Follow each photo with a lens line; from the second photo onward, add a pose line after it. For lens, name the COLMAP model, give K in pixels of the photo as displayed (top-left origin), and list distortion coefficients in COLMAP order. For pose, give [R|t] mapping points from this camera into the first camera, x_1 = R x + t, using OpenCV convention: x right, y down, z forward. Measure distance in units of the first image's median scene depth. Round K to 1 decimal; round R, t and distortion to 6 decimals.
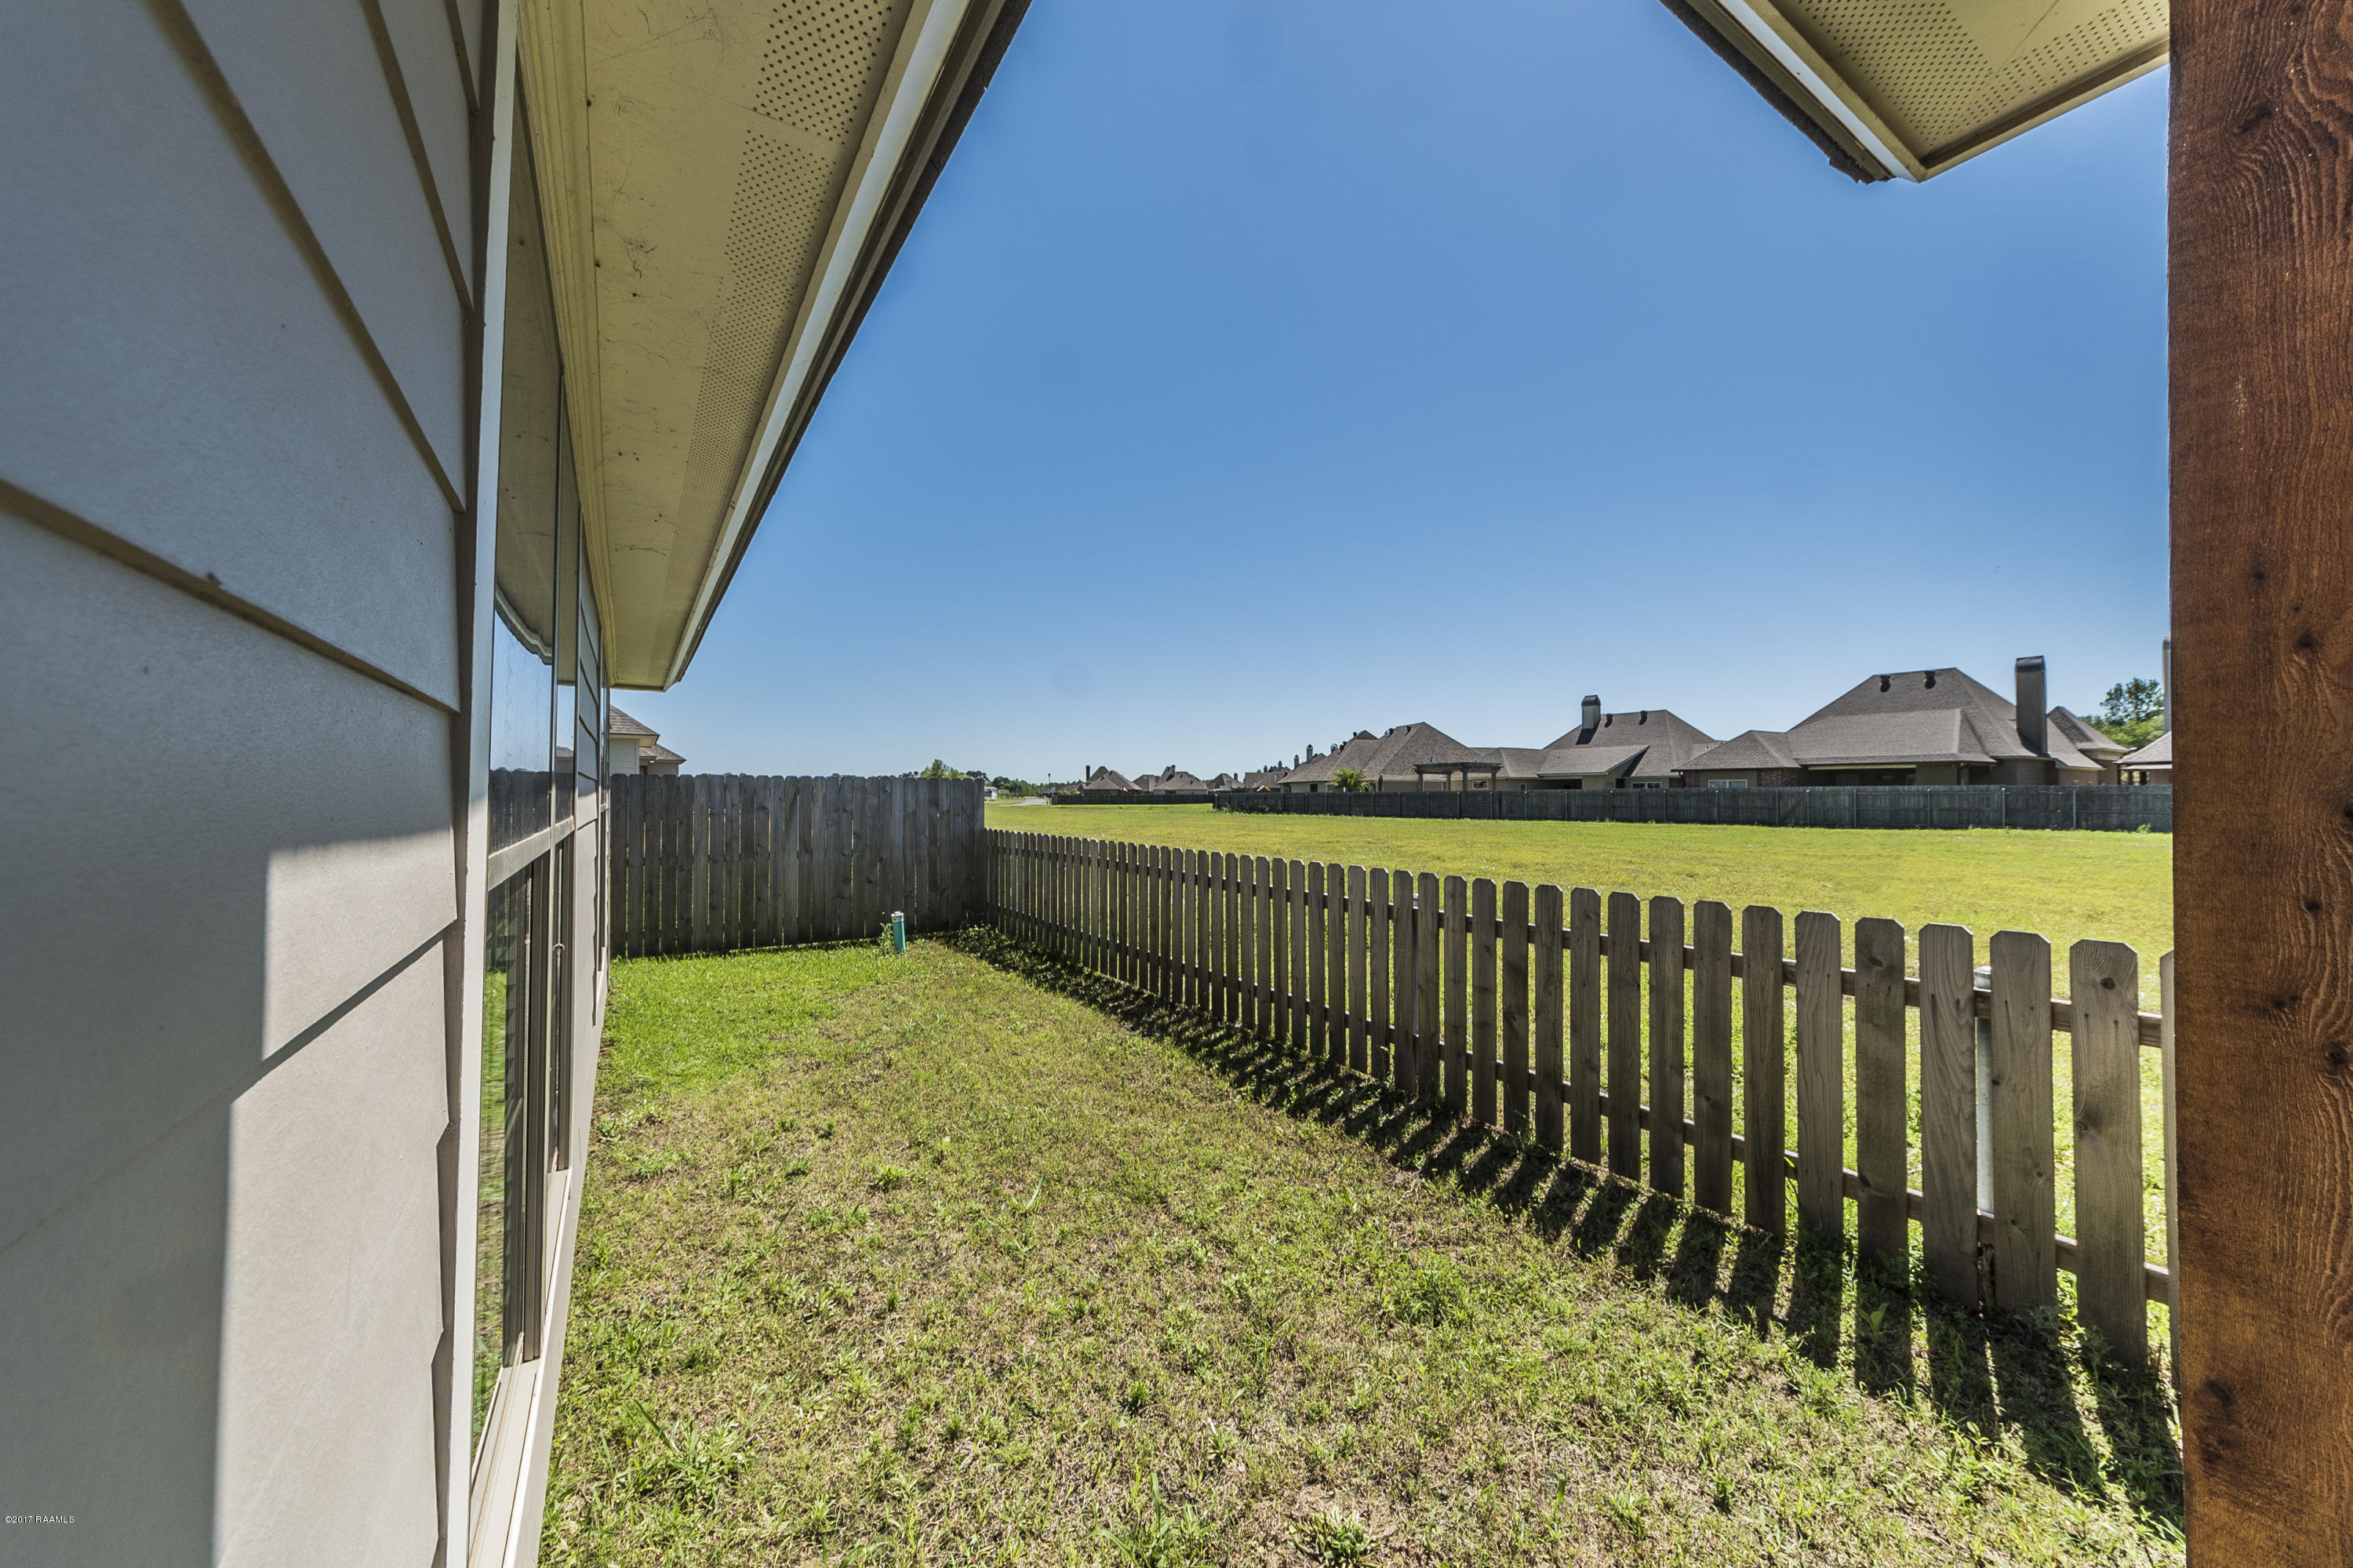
lens RADIAL K [[862.7, 0, 1167.9], [0, 862.7, 783.5], [0, 0, 1]] dist [-0.000886, 0.000879]
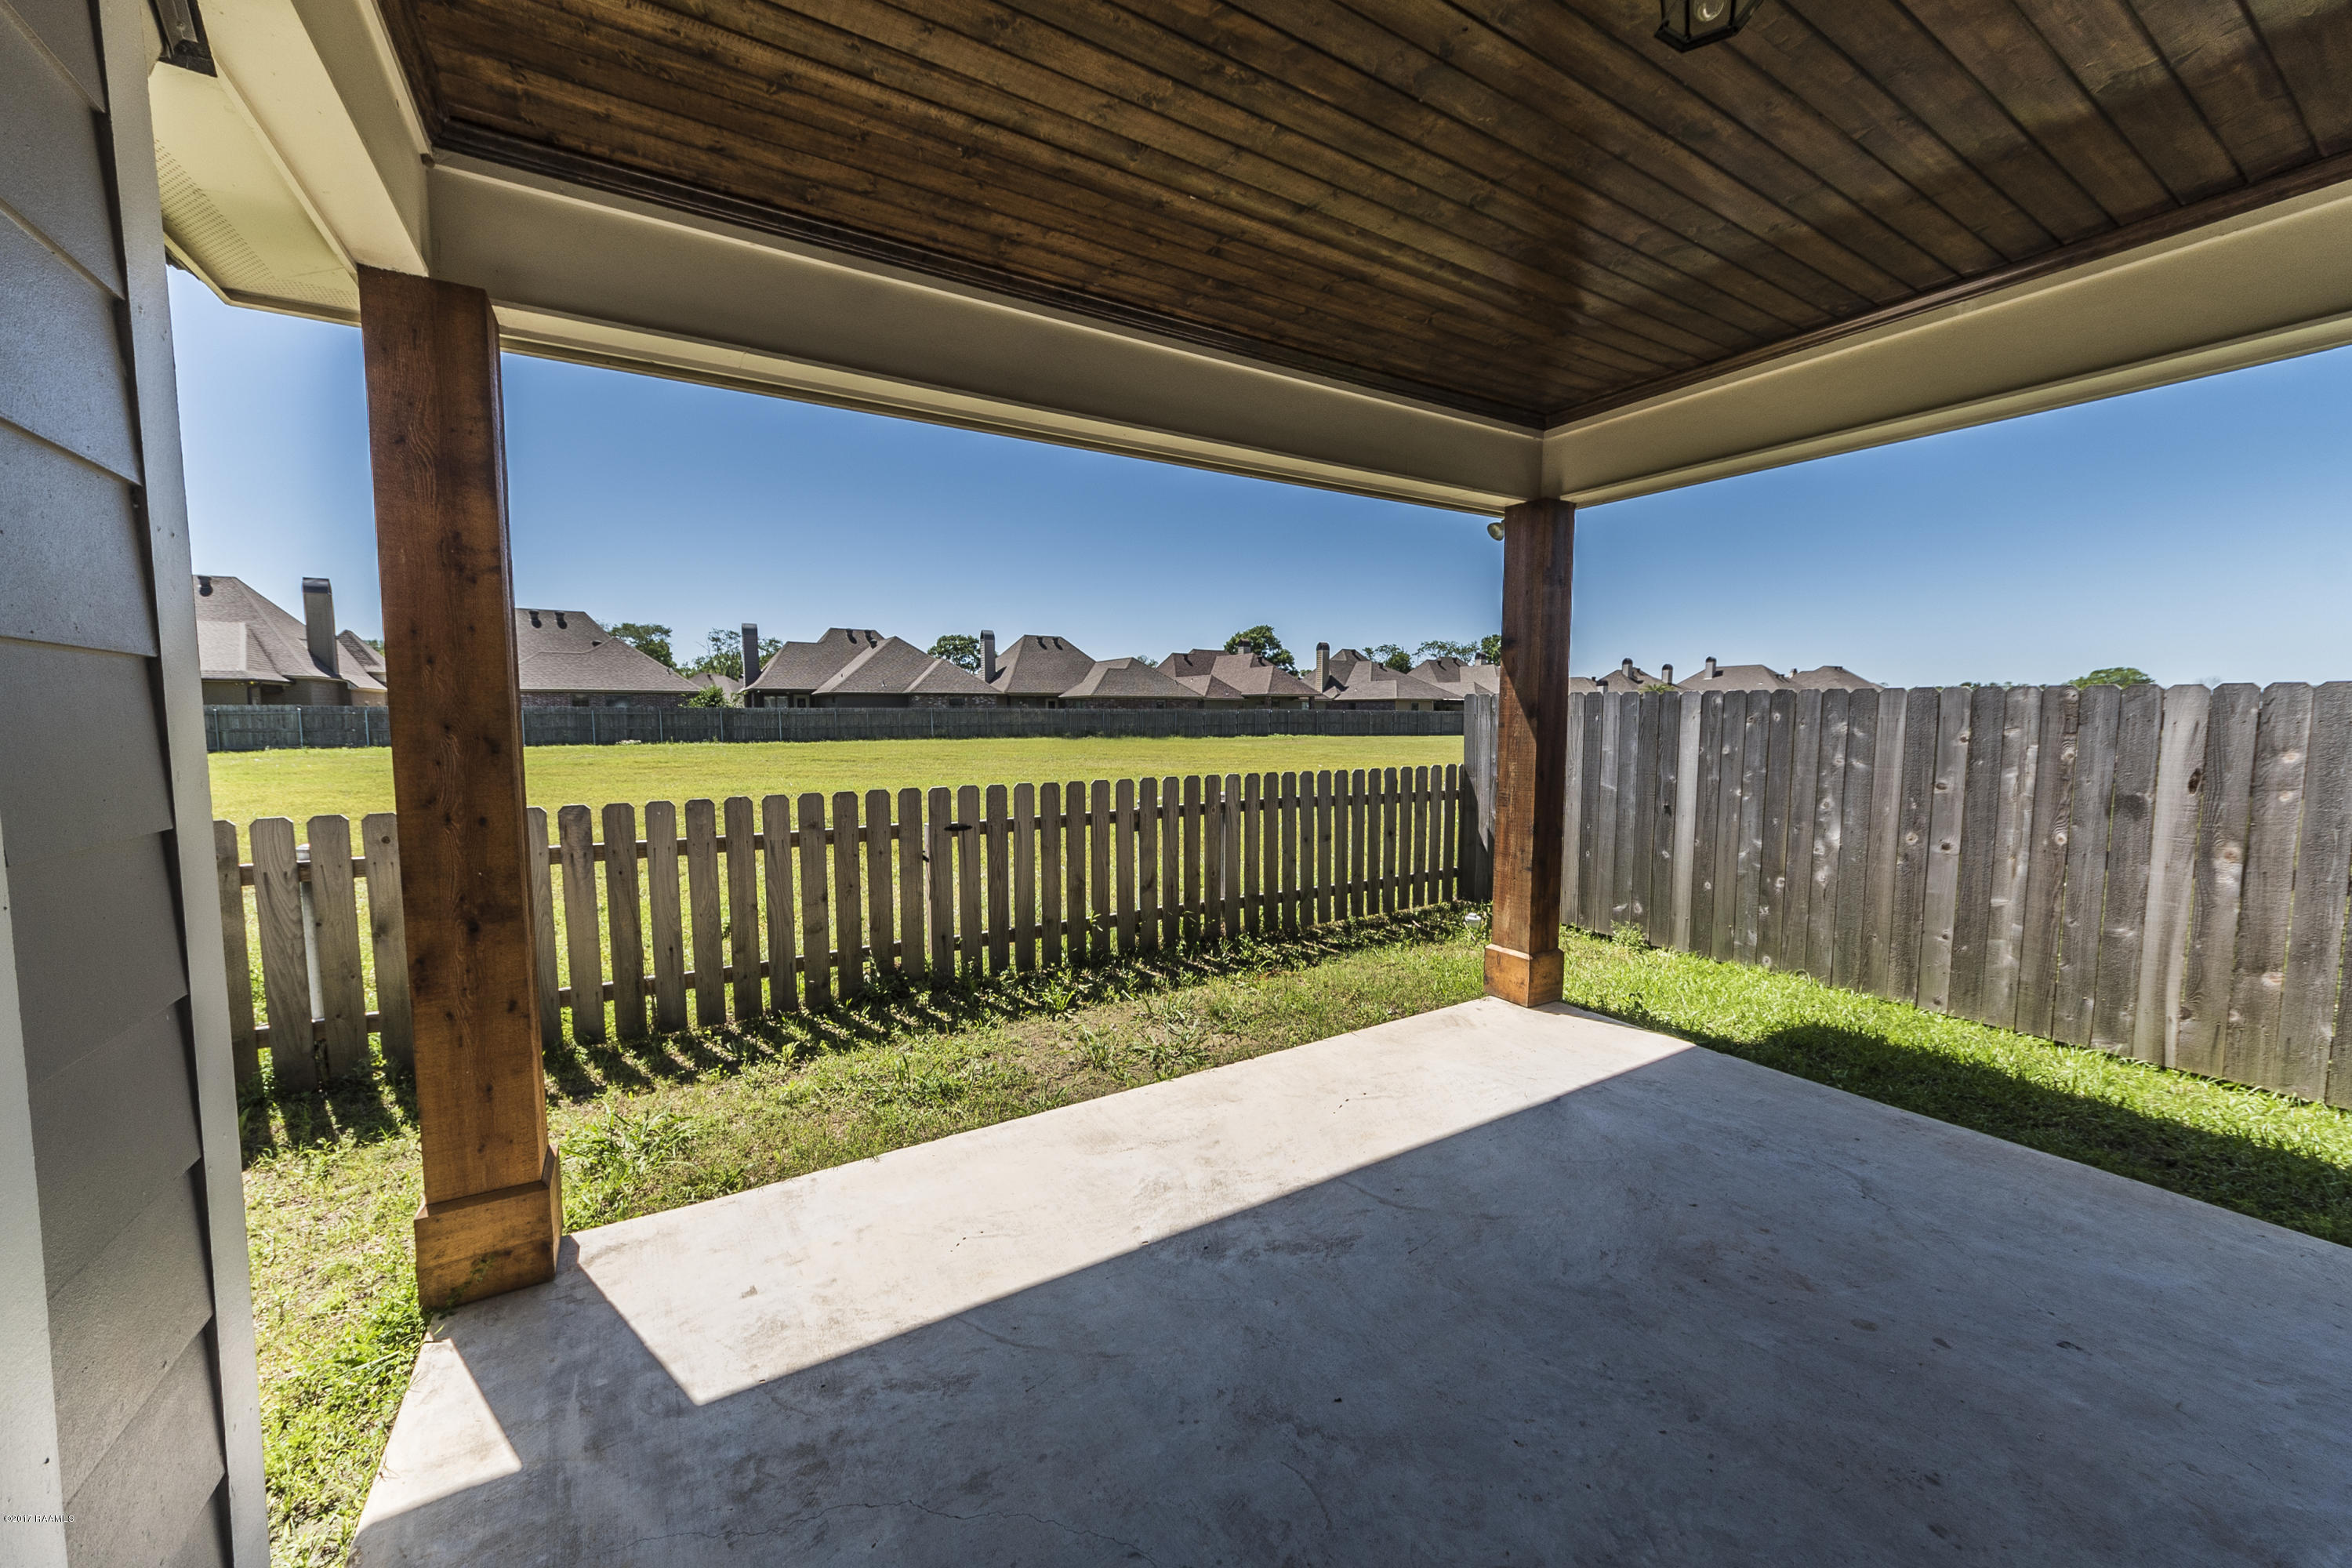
lens RADIAL K [[862.3, 0, 1167.0], [0, 862.3, 788.6], [0, 0, 1]] dist [-0.000886, 0.000879]
pose [[0.014373, -0.087455, 0.996065, -0.379237], [-0.011192, 0.996091, 0.087618, -0.010573], [-0.999834, -0.012407, 0.013338, -0.377028]]
